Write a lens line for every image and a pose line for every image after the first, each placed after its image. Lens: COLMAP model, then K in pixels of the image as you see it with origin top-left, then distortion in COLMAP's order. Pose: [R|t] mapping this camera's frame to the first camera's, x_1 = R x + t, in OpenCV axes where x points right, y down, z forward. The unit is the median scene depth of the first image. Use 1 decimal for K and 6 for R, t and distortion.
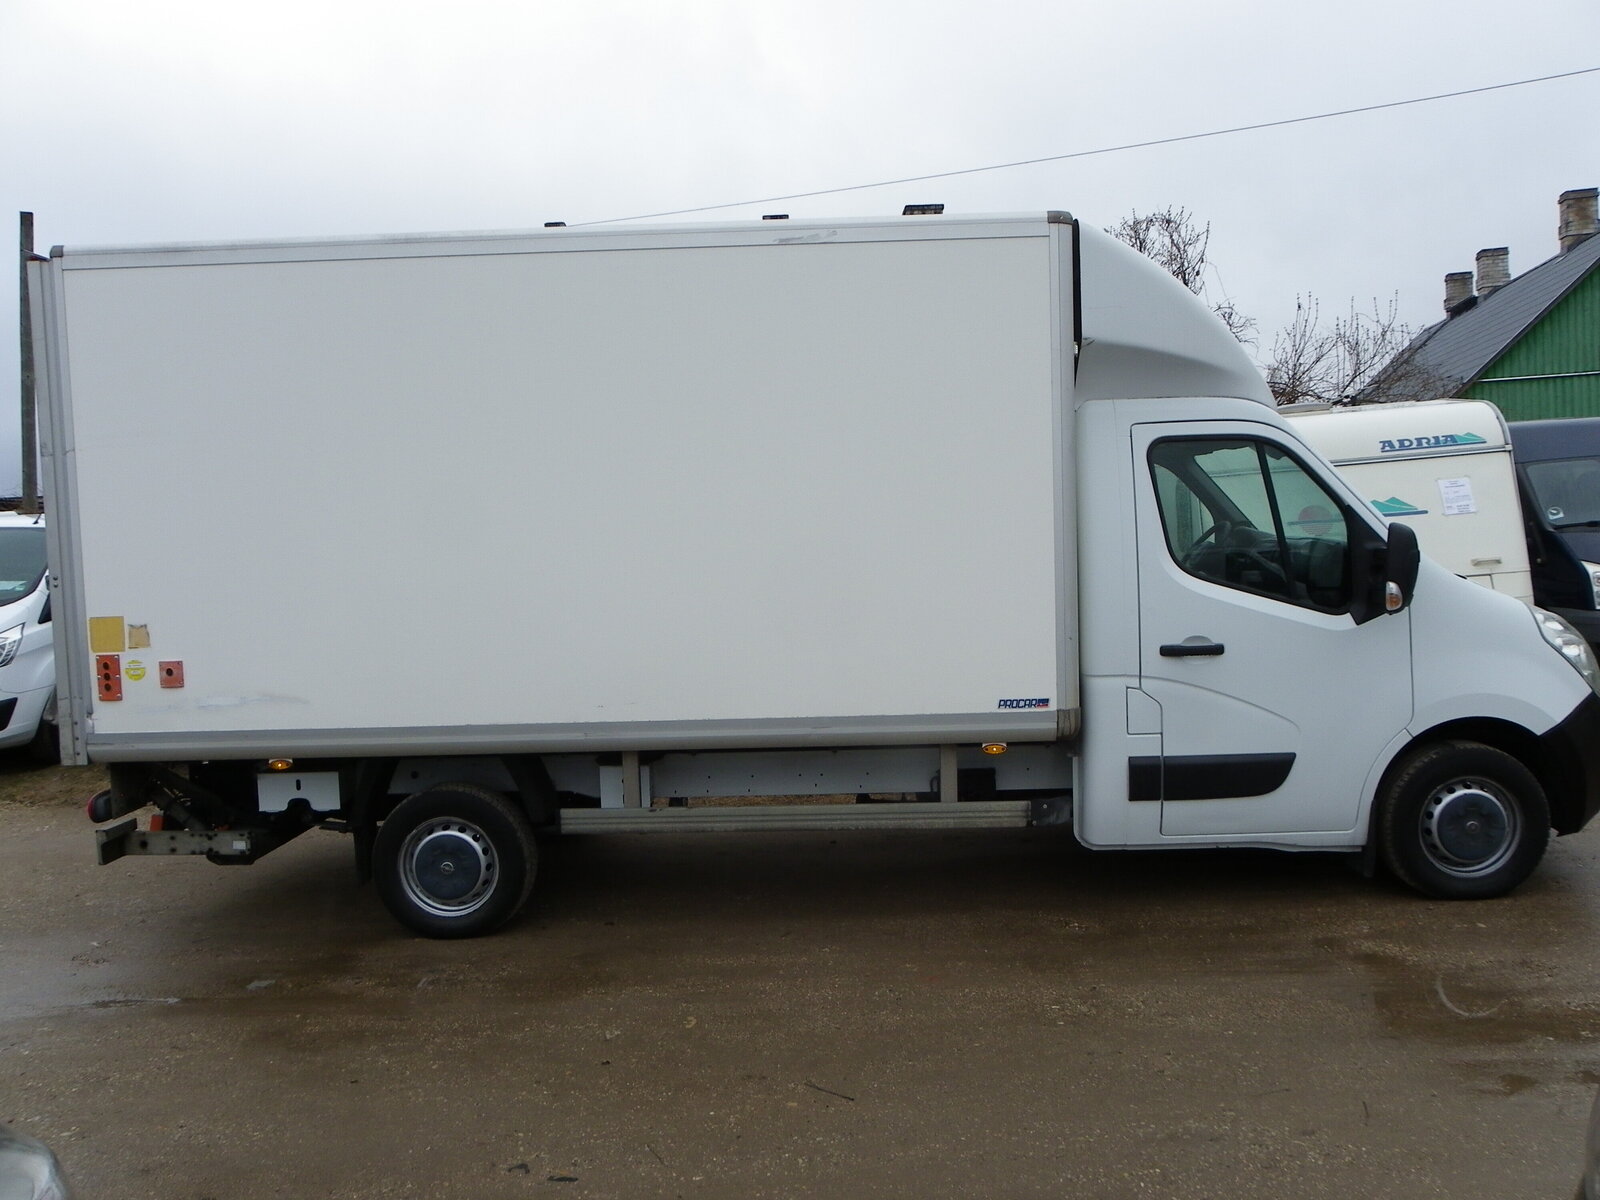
lens RADIAL K [[1215.5, 0, 816.2], [0, 1215.5, 597.6], [0, 0, 1]] dist [-0.012302, -0.003818]
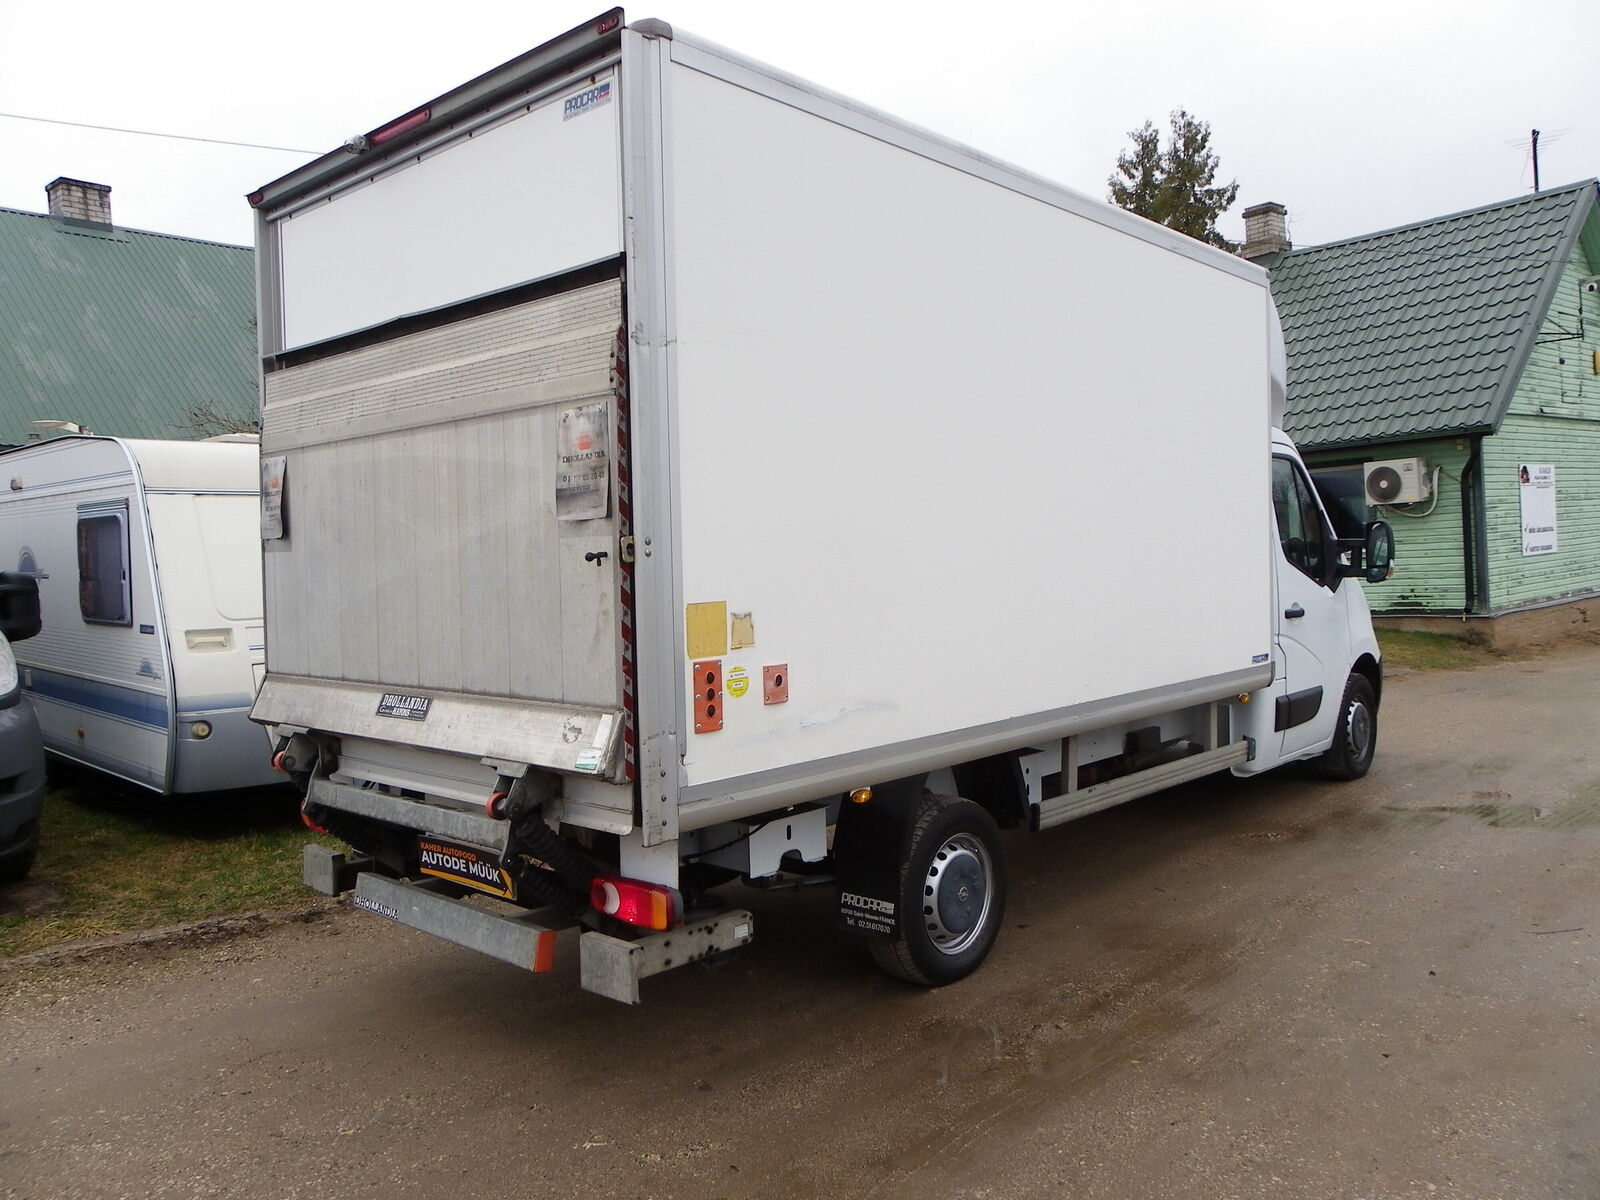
lens RADIAL K [[1215.5, 0, 816.2], [0, 1215.5, 597.6], [0, 0, 1]] dist [-0.012302, -0.003818]
pose [[0.654179, -0.015060, 0.756190, -1.041044], [0.053667, 0.998206, -0.026547, 0.033829], [-0.754434, 0.057949, 0.653813, 0.526290]]
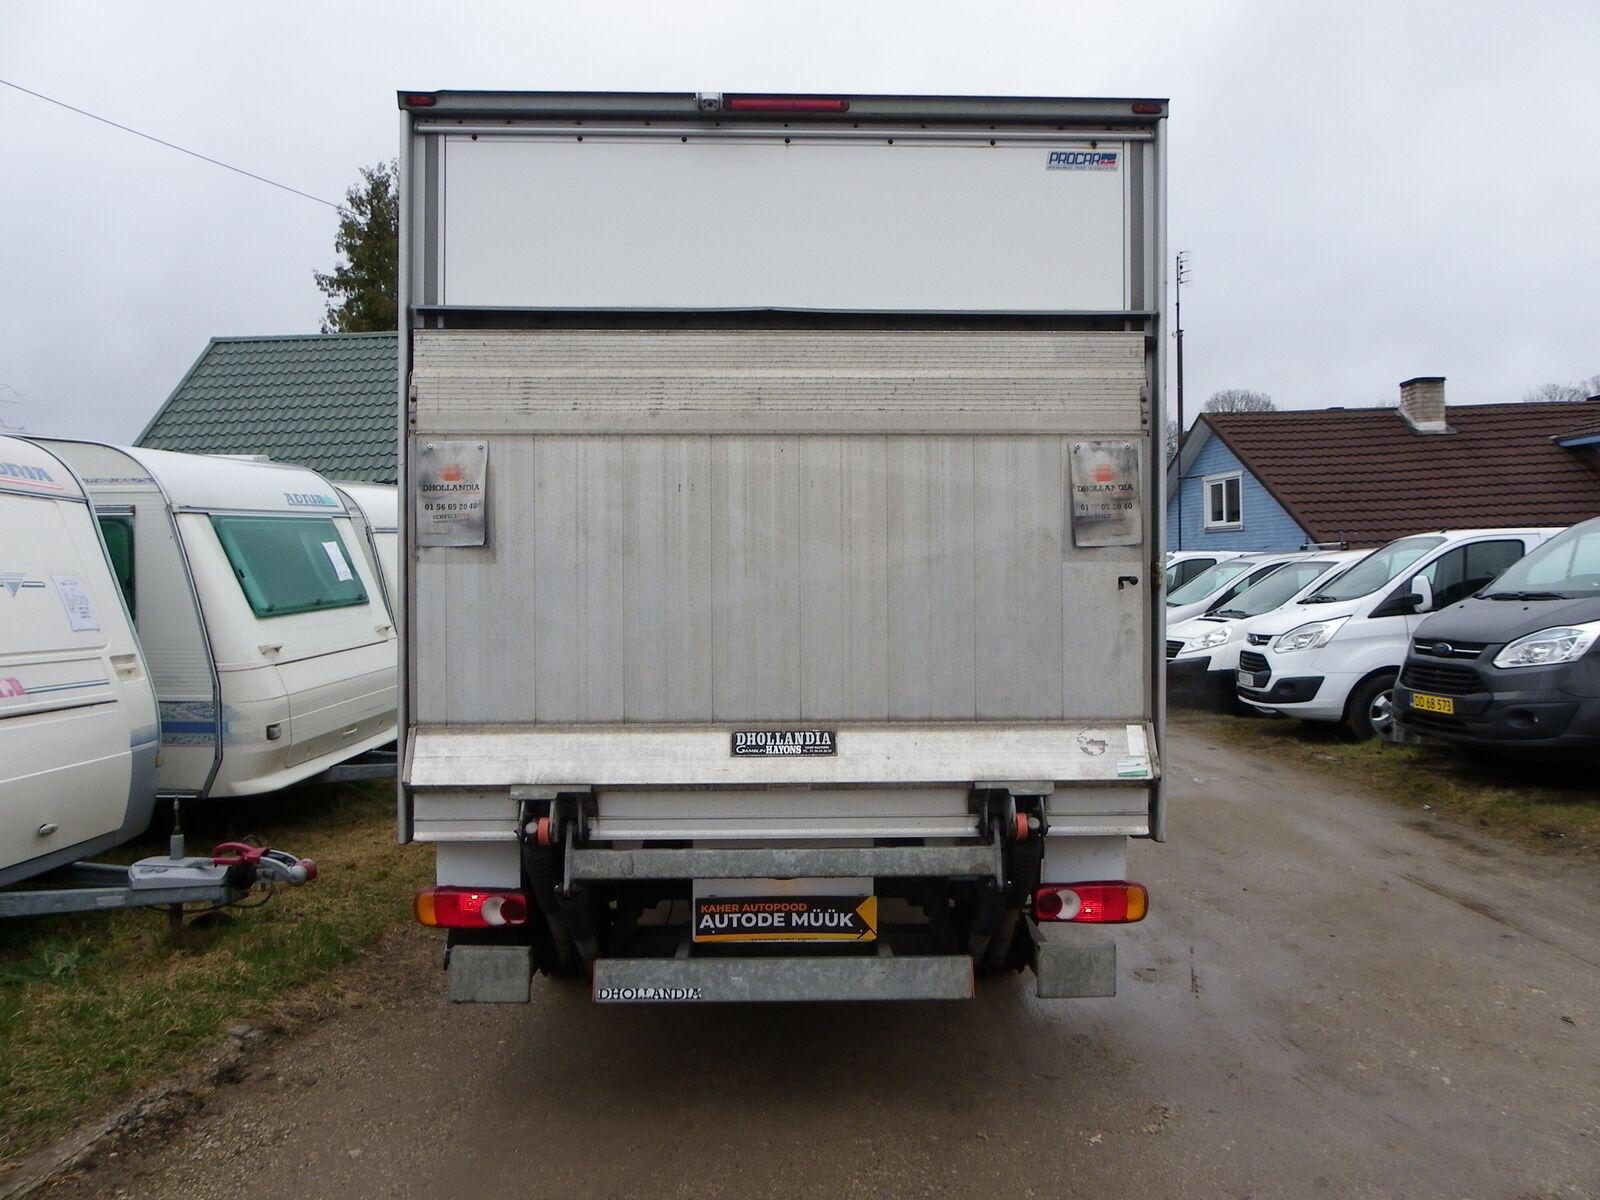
lens RADIAL K [[1215.5, 0, 816.2], [0, 1215.5, 597.6], [0, 0, 1]] dist [-0.012302, -0.003818]
pose [[-0.050594, 0.023216, 0.998449, -1.310266], [0.066047, 0.997619, -0.019850, 0.002116], [-0.996533, 0.064941, -0.052007, 1.219891]]
